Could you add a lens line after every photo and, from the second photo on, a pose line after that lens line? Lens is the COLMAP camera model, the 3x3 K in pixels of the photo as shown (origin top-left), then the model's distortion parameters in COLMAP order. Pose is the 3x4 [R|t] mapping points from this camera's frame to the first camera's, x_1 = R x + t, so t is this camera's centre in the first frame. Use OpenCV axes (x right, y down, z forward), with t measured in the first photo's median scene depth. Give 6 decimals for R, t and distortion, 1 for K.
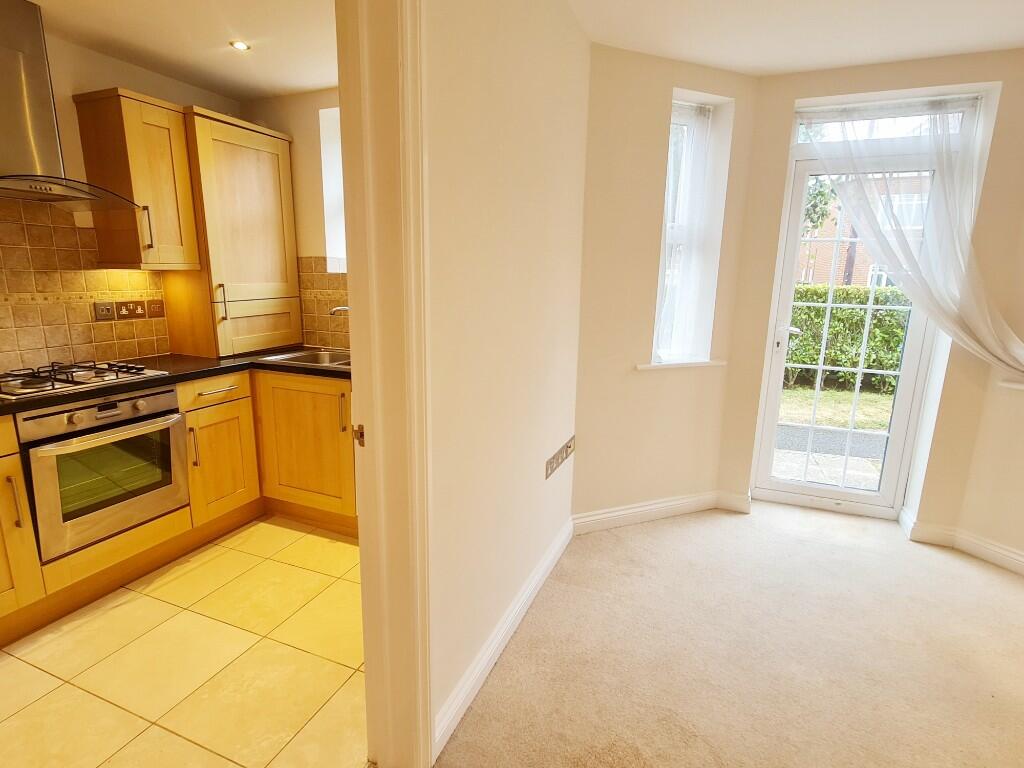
lens RADIAL K [[527.5, 0, 512.9], [0, 527.5, 383.4], [0, 0, 1]] dist [-0.006789, 0.001516]
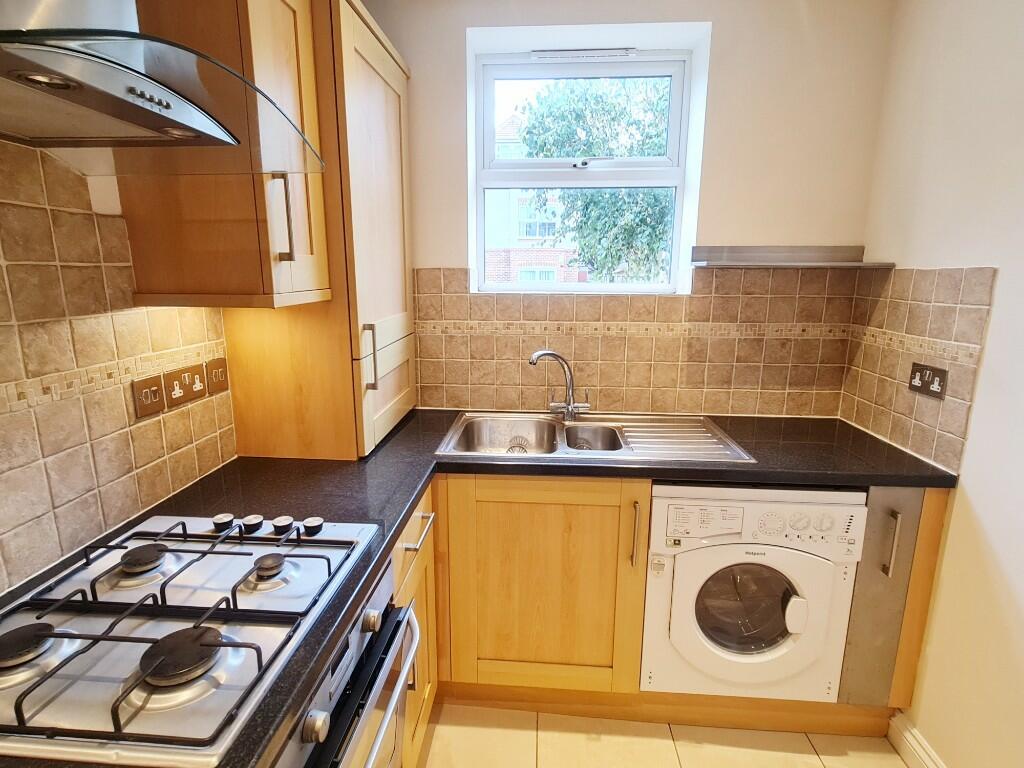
lens RADIAL K [[527.5, 0, 506.8], [0, 527.5, 383.2], [0, 0, 1]] dist [-0.006789, 0.001516]
pose [[0.949296, -0.076632, 0.304900, -0.637252], [0.074518, 0.997046, 0.018585, -0.138970], [-0.305423, 0.005077, 0.952203, 0.480524]]
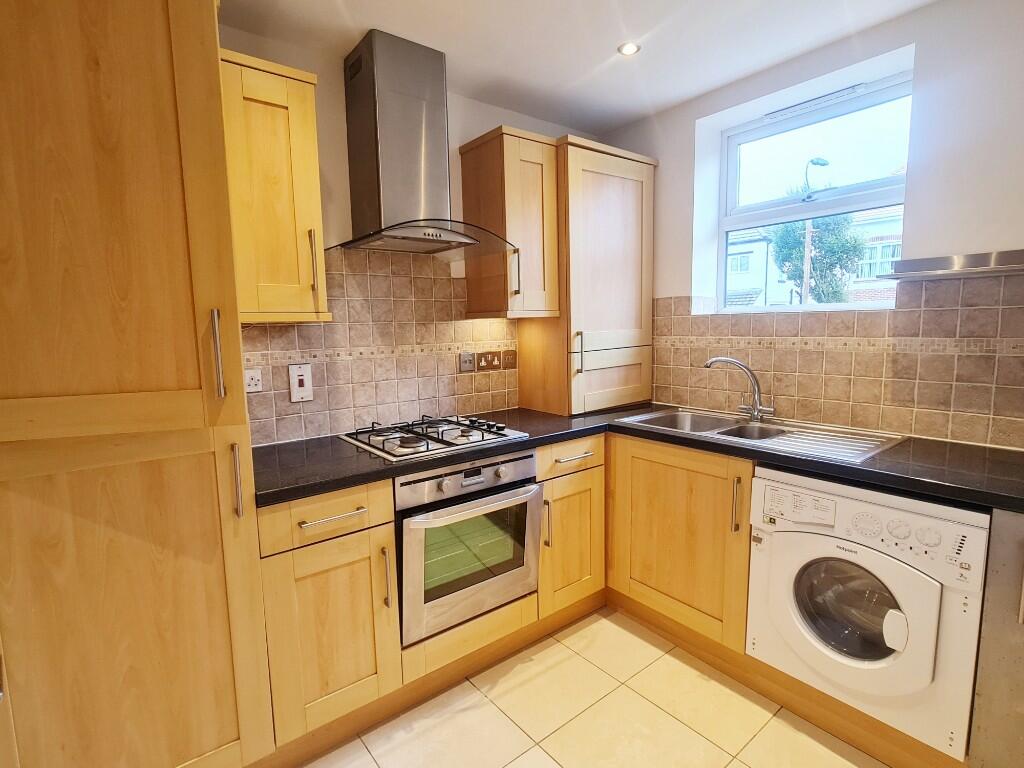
lens RADIAL K [[527.5, 0, 512.8], [0, 527.5, 381.8], [0, 0, 1]] dist [-0.006789, 0.001516]
pose [[0.870768, 0.018982, -0.491327, -0.238200], [-0.064399, 0.995050, -0.075691, -0.036255], [0.487458, 0.097550, 0.867680, 0.215002]]
